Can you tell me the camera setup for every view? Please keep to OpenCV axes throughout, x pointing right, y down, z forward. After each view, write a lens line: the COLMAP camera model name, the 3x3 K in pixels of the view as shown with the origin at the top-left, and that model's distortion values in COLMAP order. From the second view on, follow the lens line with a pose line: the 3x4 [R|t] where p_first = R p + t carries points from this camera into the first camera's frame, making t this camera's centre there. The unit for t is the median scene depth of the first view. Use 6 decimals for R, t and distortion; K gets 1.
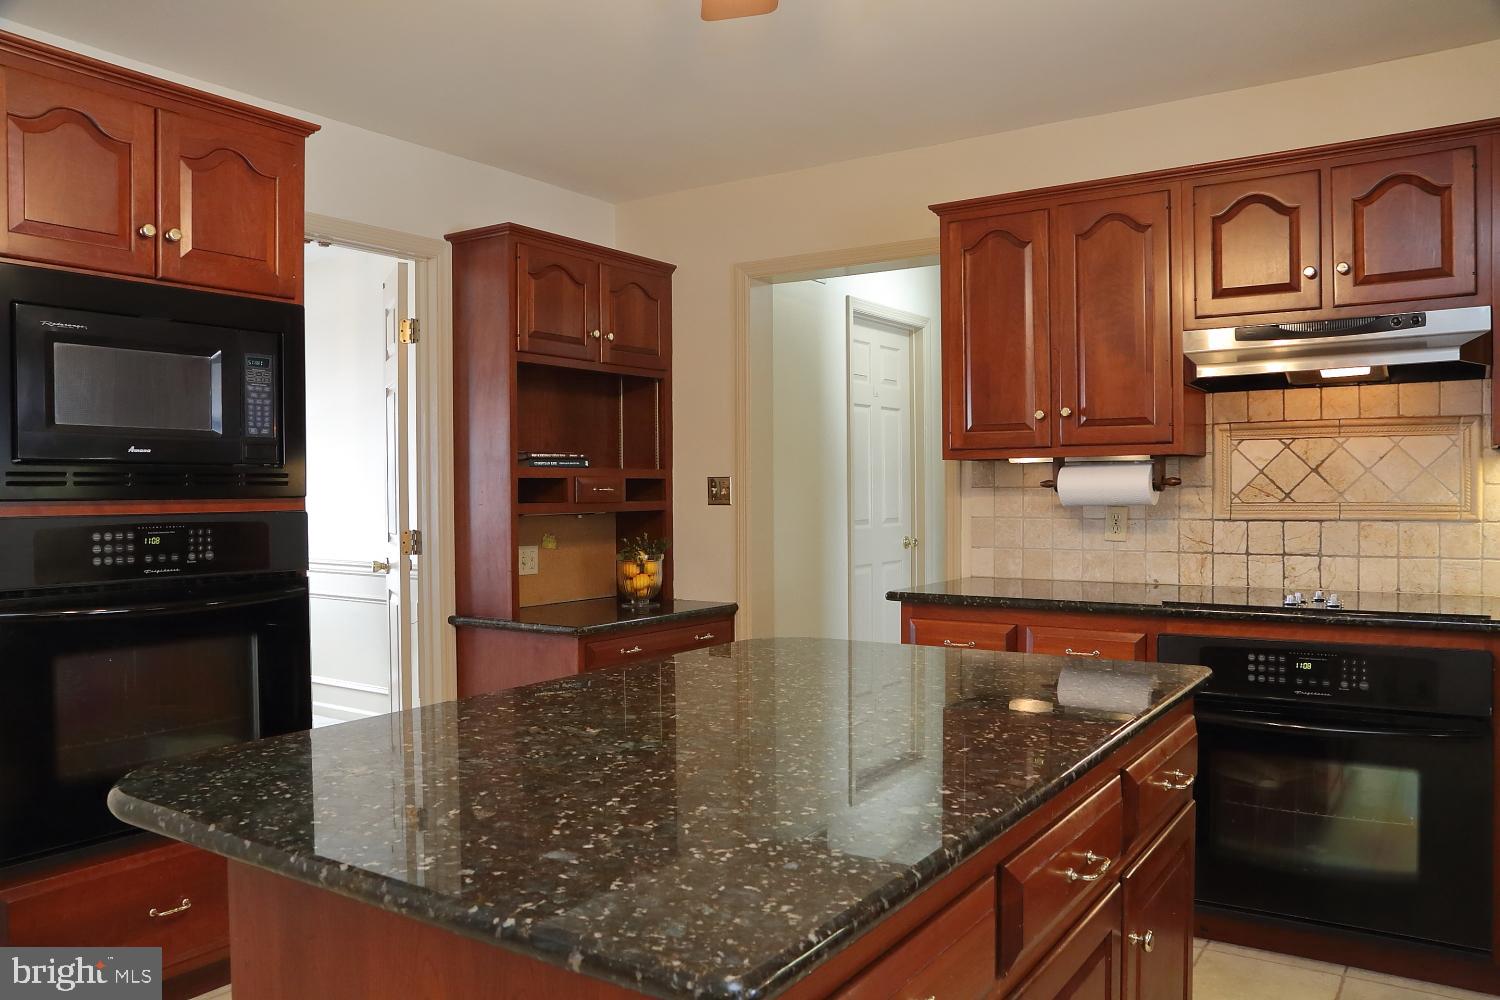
lens RADIAL K [[1130.6, 0, 749.3], [0, 1130.6, 509.6], [0, 0, 1]] dist [-0.089761, 0.071039]
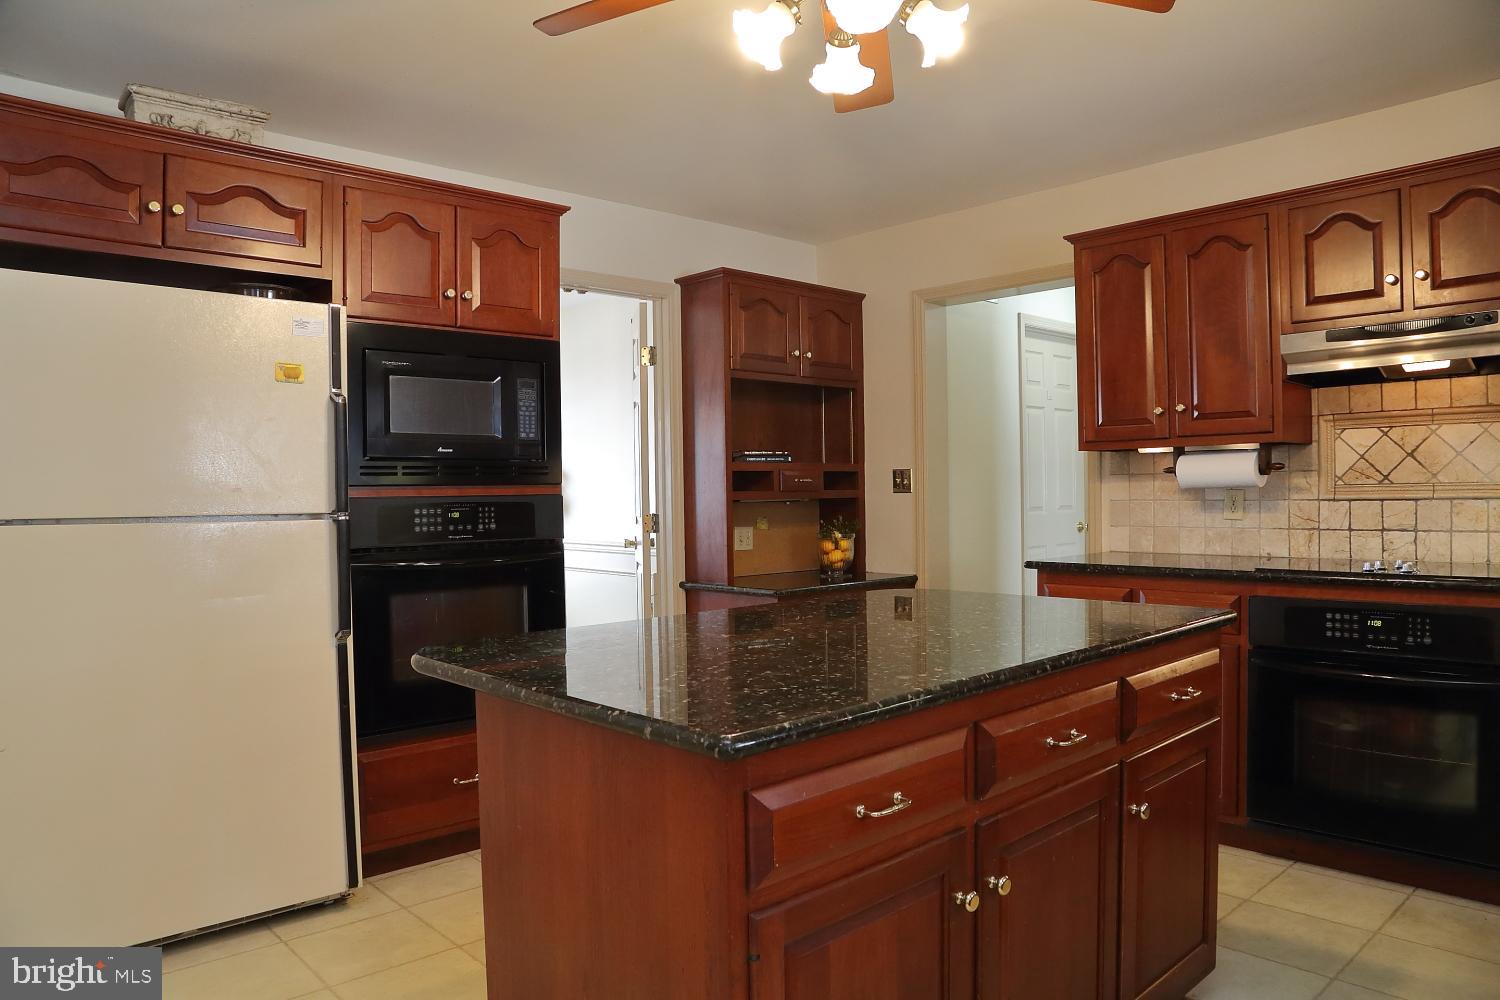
lens RADIAL K [[1022.3, 0, 749.4], [0, 1022.3, 506.8], [0, 0, 1]] dist [-0.119662, 0.063152]
pose [[0.973308, -0.004280, -0.229462, 0.086418], [0.004005, 0.999991, -0.001665, 0.016182], [0.229467, 0.000701, 0.973316, -0.115603]]
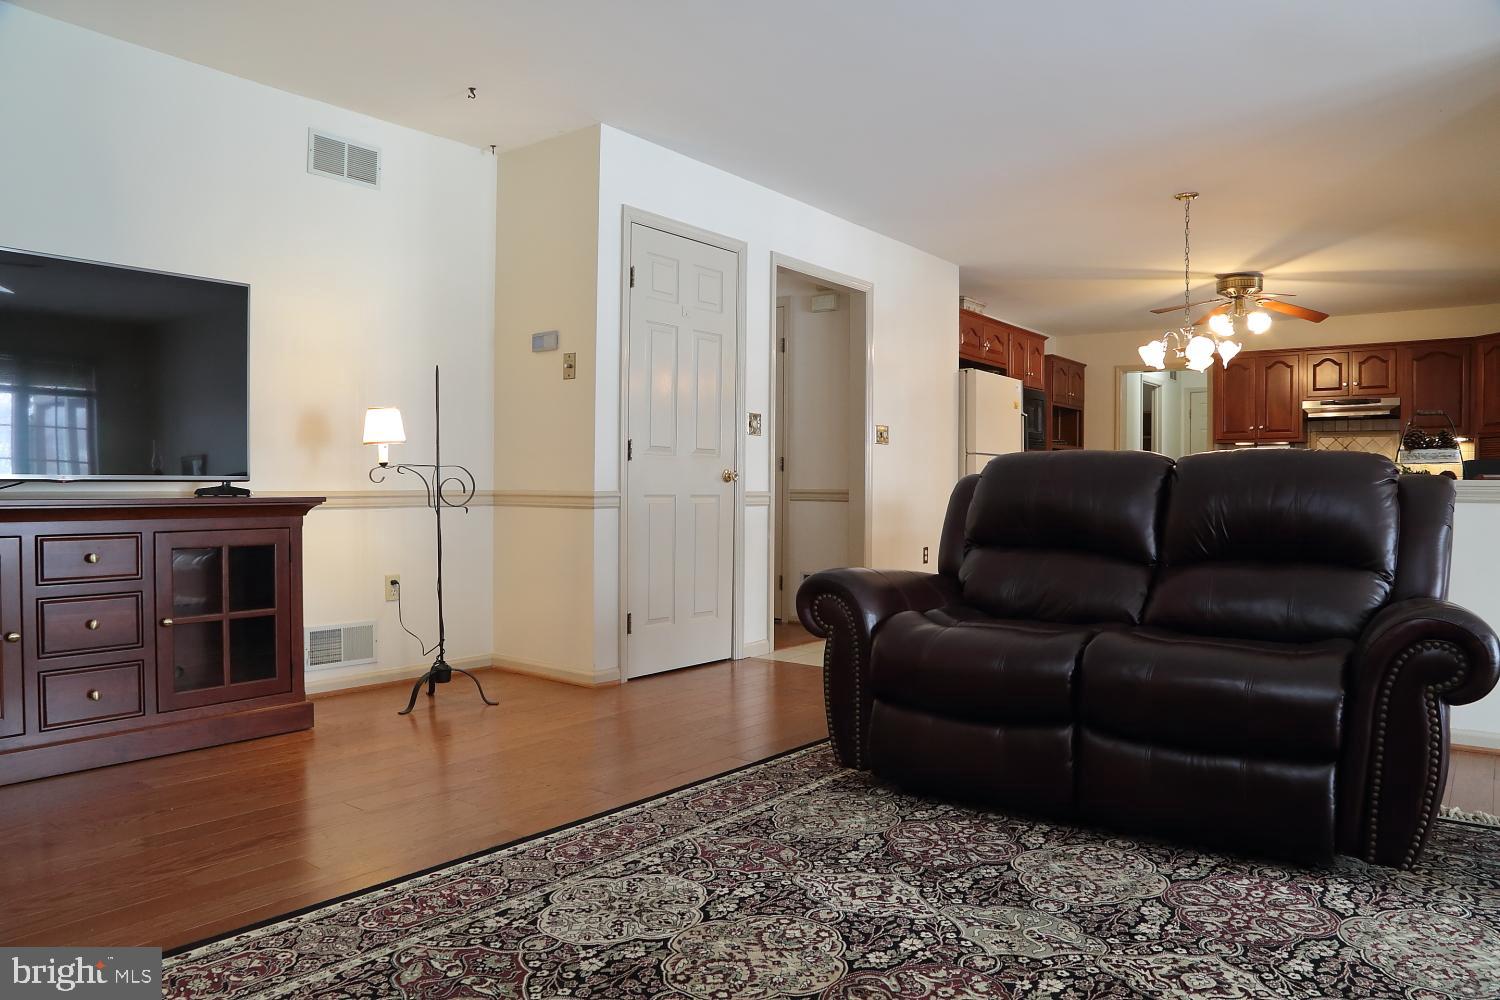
lens RADIAL K [[1022.3, 0, 749.4], [0, 1022.3, 506.8], [0, 0, 1]] dist [-0.119662, 0.063152]
pose [[0.997945, 0.013500, -0.062631, -0.919017], [-0.013232, 0.999901, 0.004698, 0.131311], [0.062688, -0.003859, 0.998026, -1.742236]]
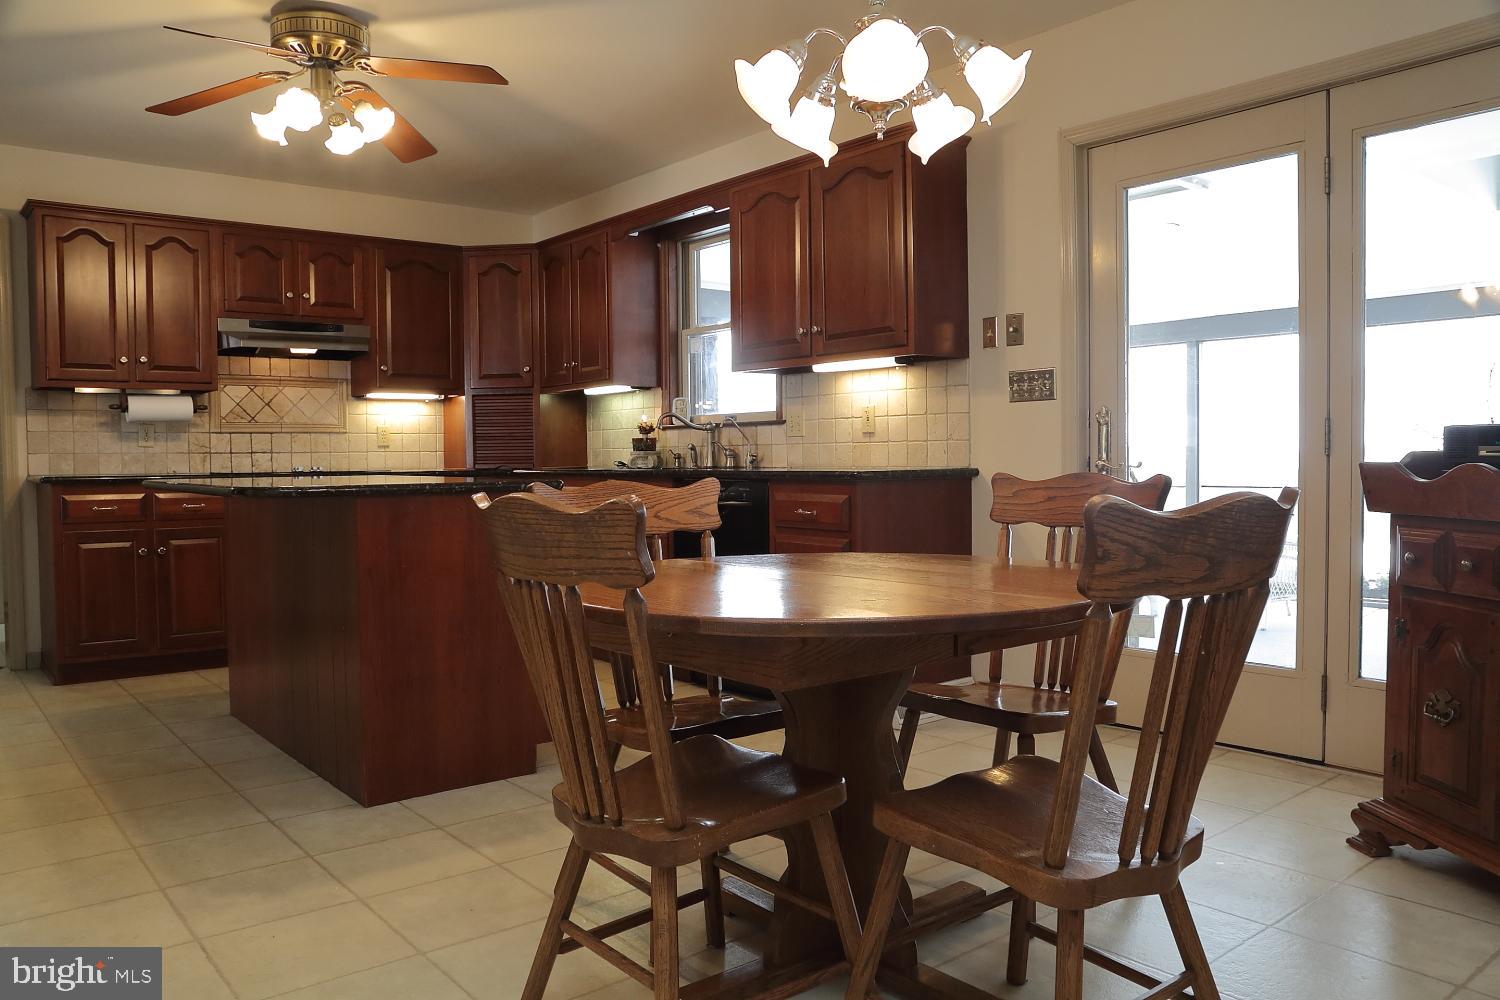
lens RADIAL K [[1103.0, 0, 750.0], [0, 1103.0, 500.0], [0, 0, 1]] dist [-0.076161, 0.039229]
pose [[0.290050, -0.031741, 0.956485, -0.926023], [0.025124, 0.999358, 0.025545, 0.091423], [-0.956682, 0.016622, 0.290661, -0.236272]]
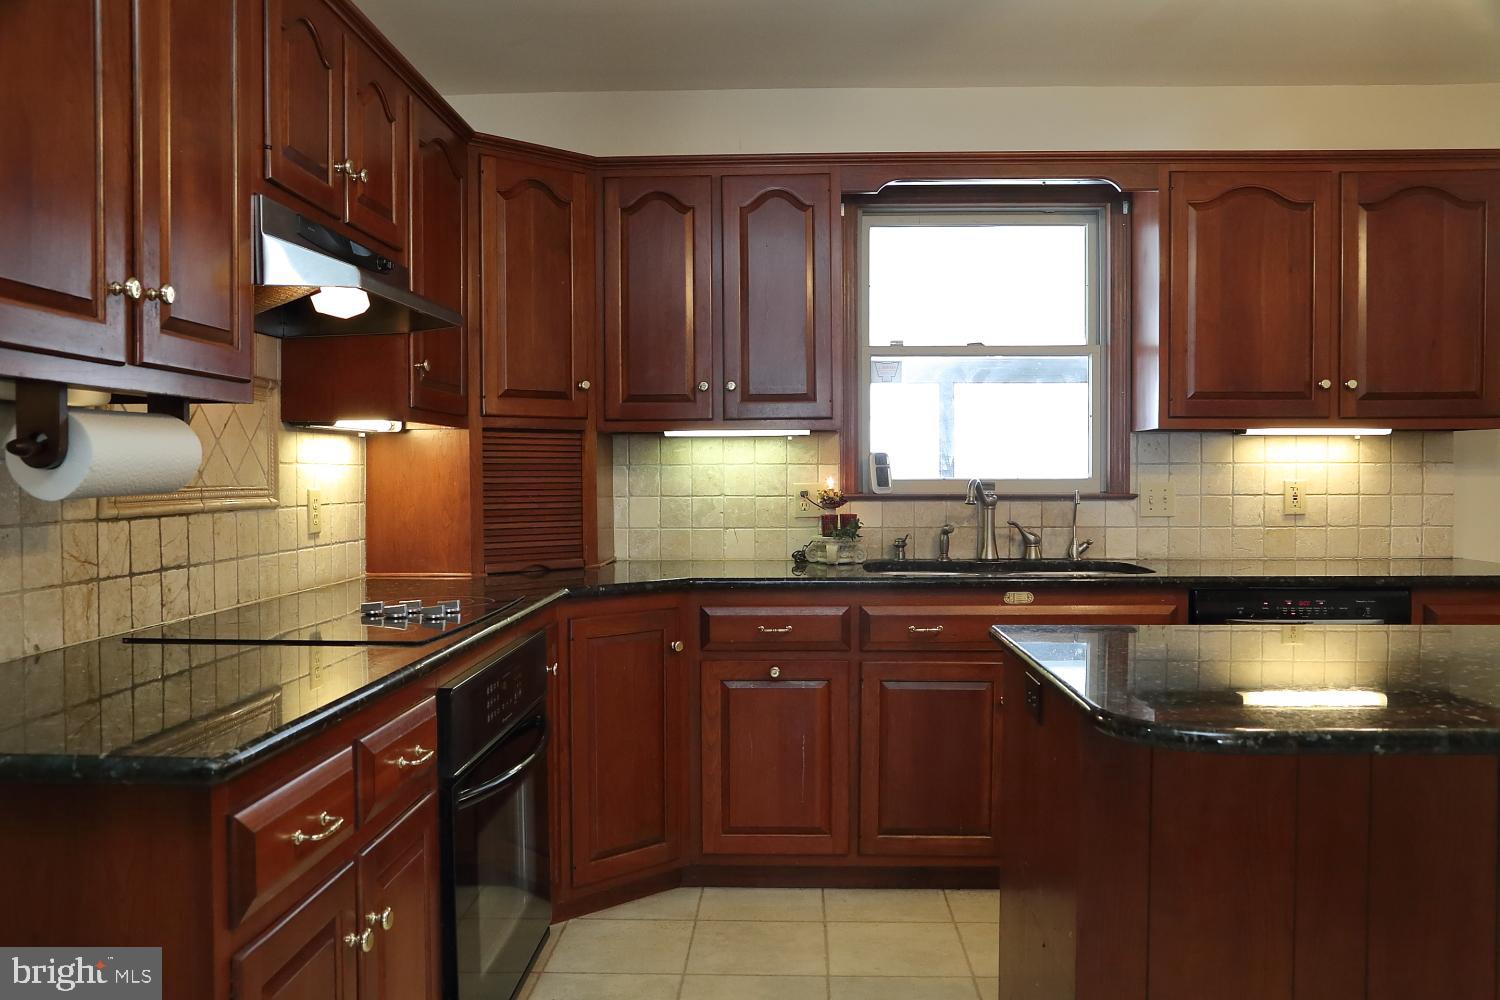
lens RADIAL K [[1162.9, 0, 750.0], [0, 1162.9, 500.0], [0, 0, 1]] dist [-0.071454, 0.055308]
pose [[-0.523205, -0.009639, 0.852153, -0.249285], [0.022366, 0.999436, 0.025037, -0.007960], [-0.851914, 0.032159, -0.522694, 1.064680]]
